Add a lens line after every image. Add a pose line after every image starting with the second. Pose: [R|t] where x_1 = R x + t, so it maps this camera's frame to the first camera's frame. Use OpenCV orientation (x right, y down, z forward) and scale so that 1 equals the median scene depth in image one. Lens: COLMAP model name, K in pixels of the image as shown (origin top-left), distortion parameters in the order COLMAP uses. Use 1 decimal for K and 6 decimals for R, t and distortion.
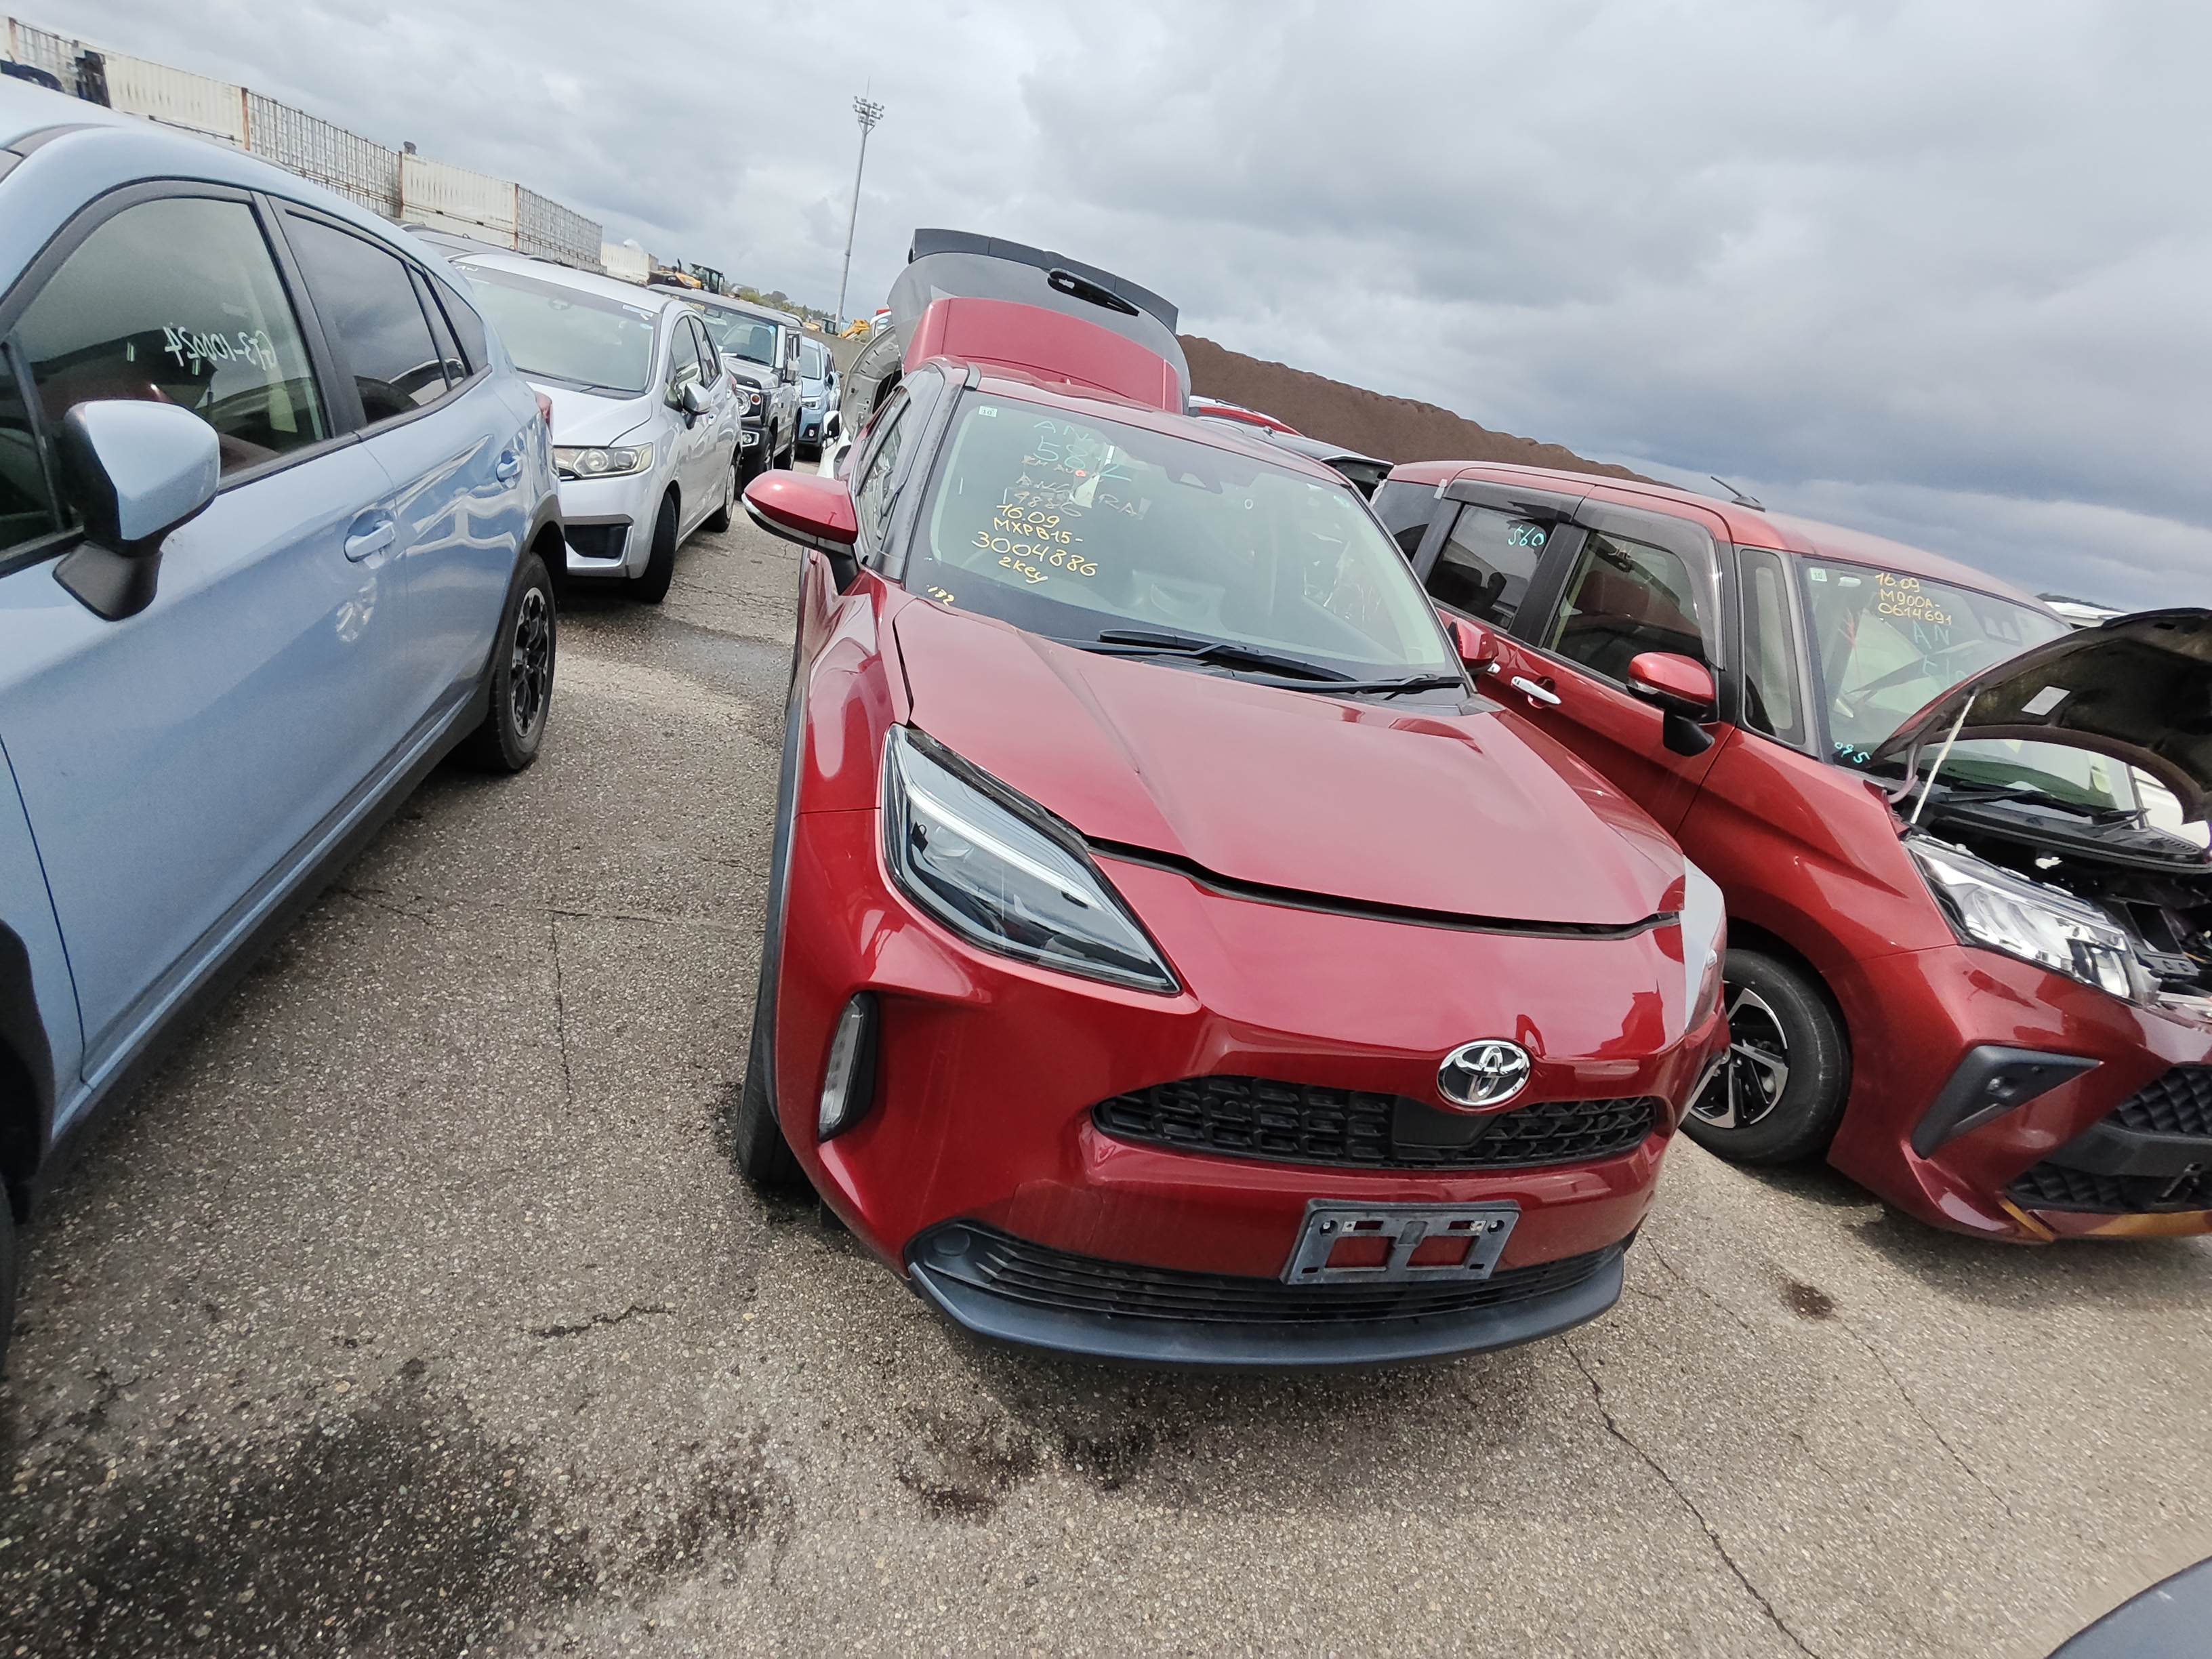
lens RADIAL K [[990.6, 0, 1088.2], [0, 990.6, 825.0], [0, 0, 1]] dist [0.000085, -0.000265]
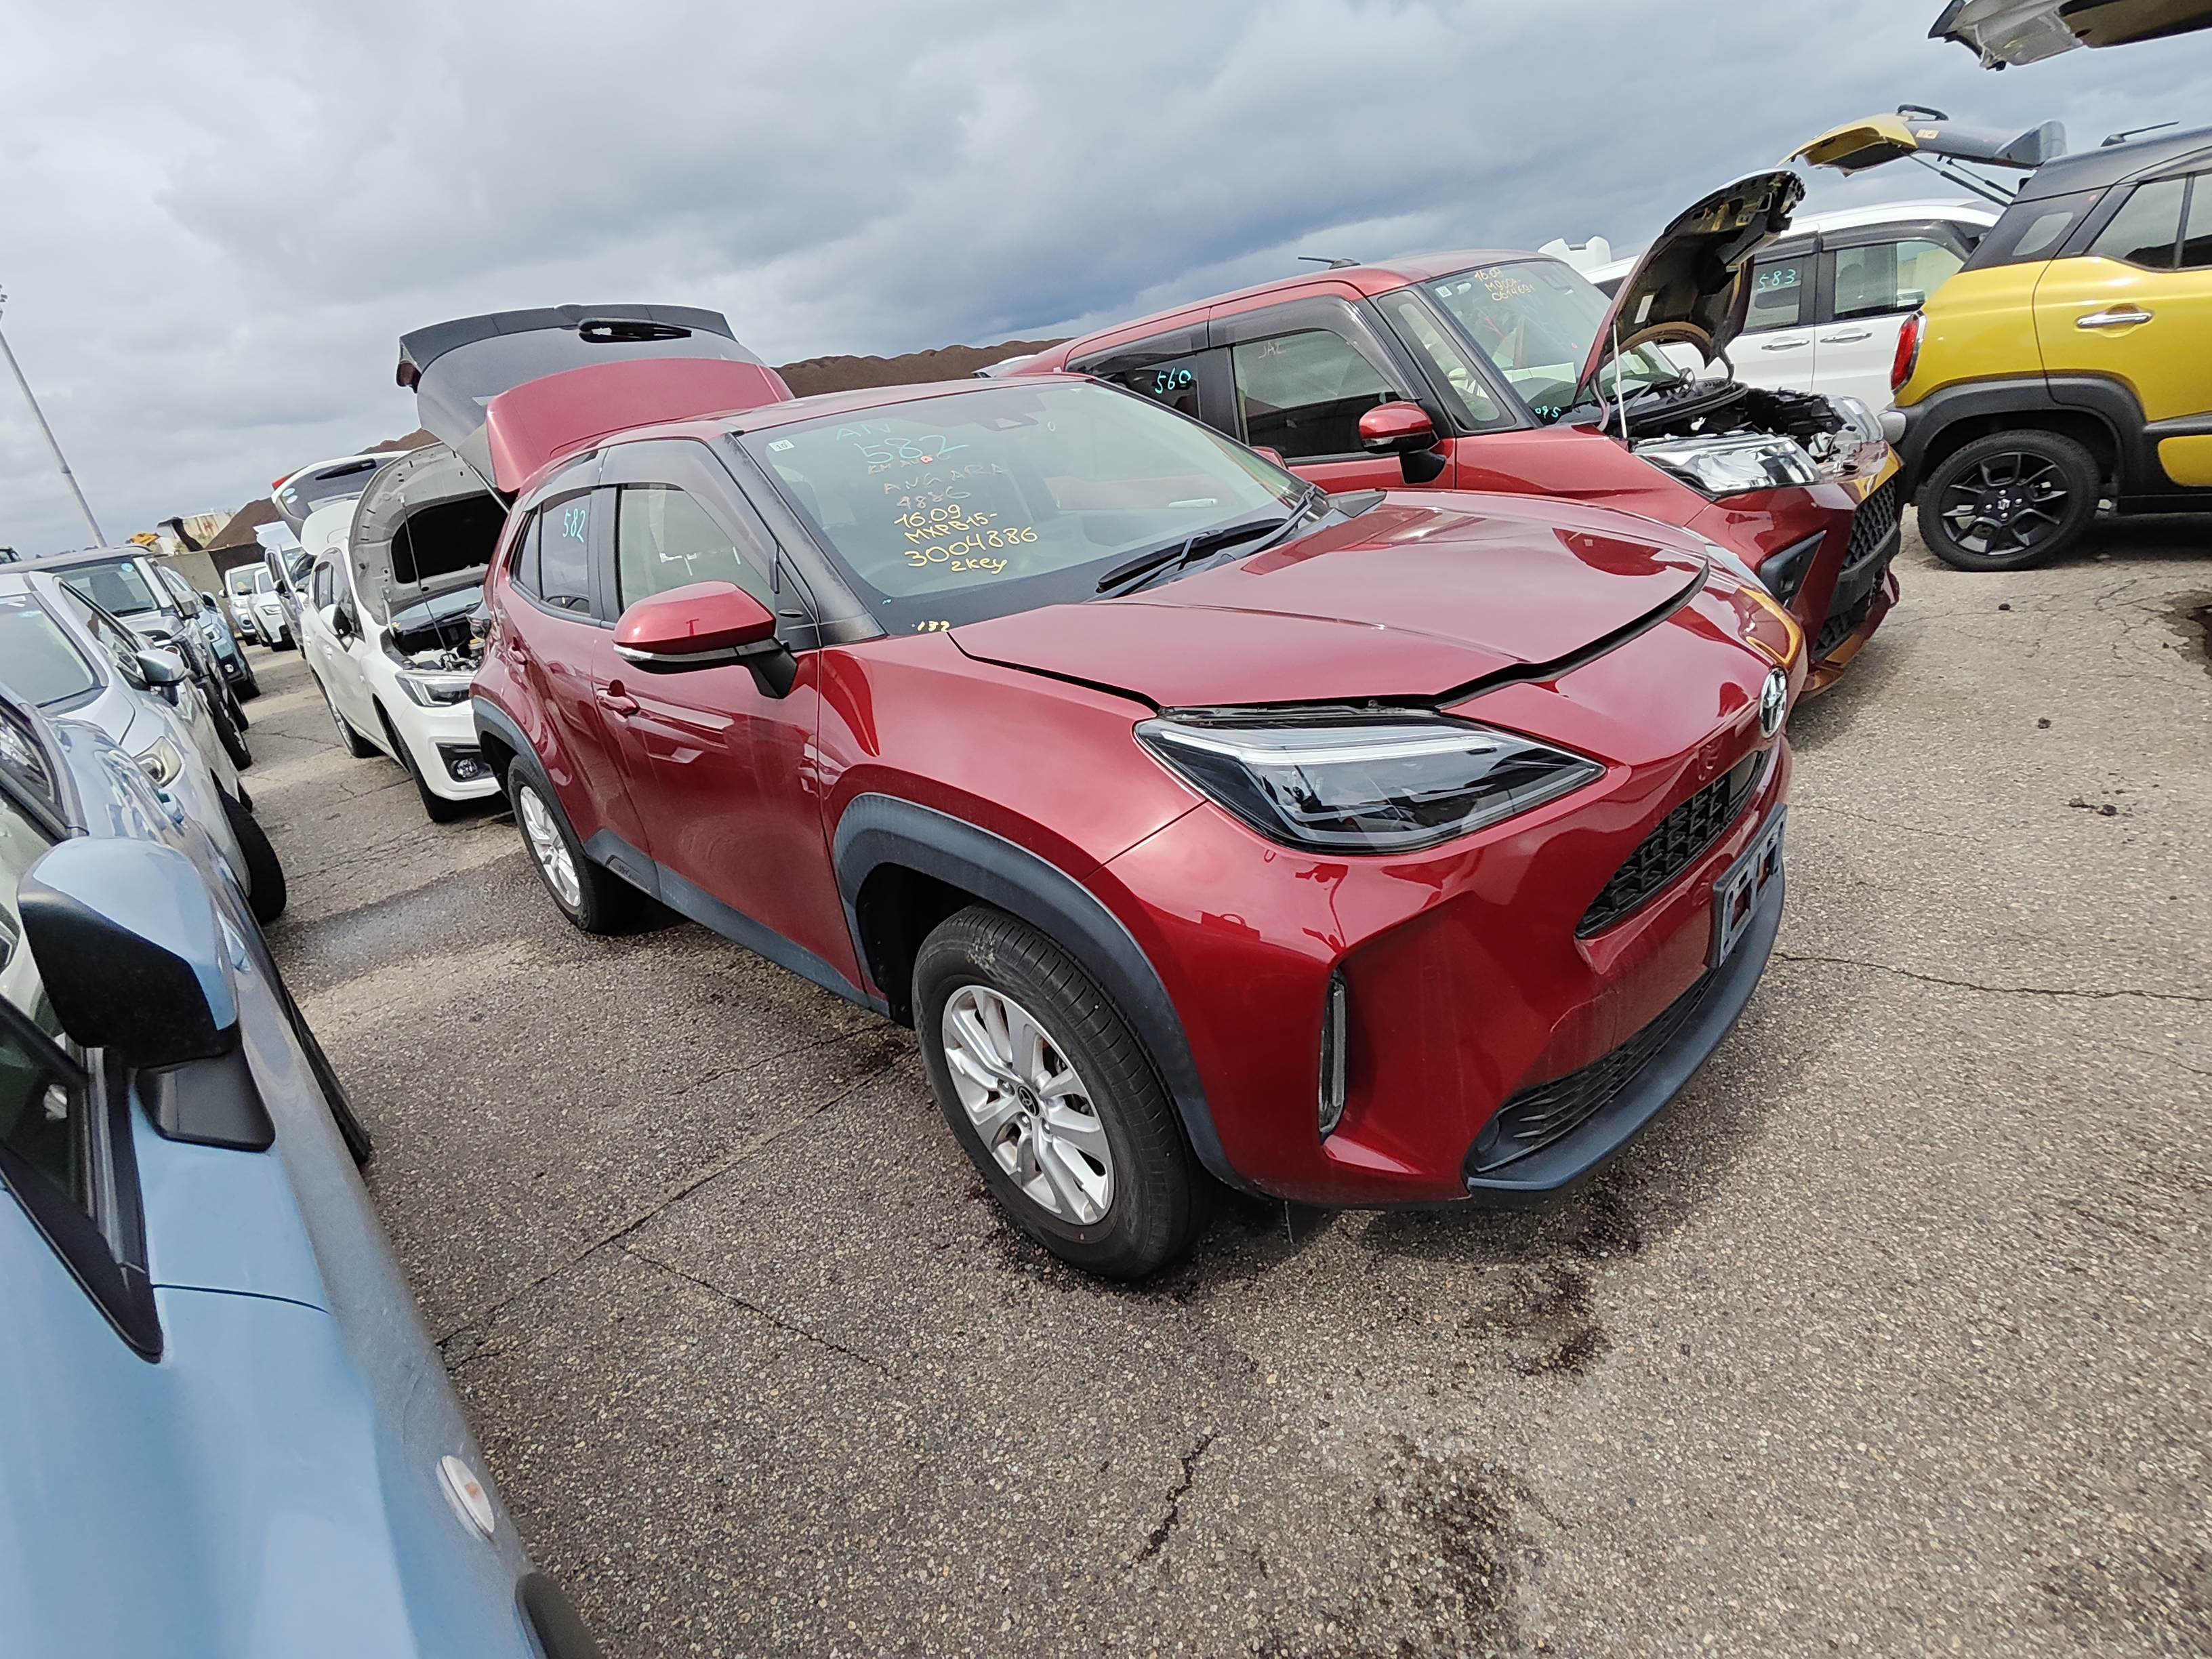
lens RADIAL K [[990.6, 0, 1105.6], [0, 990.6, 819.2], [0, 0, 1]] dist [0.000085, -0.000265]
pose [[0.781600, -0.532938, 0.324157, -0.526337], [0.525389, 0.842577, 0.118452, -0.142672], [-0.336255, 0.077726, 0.938558, 0.162346]]
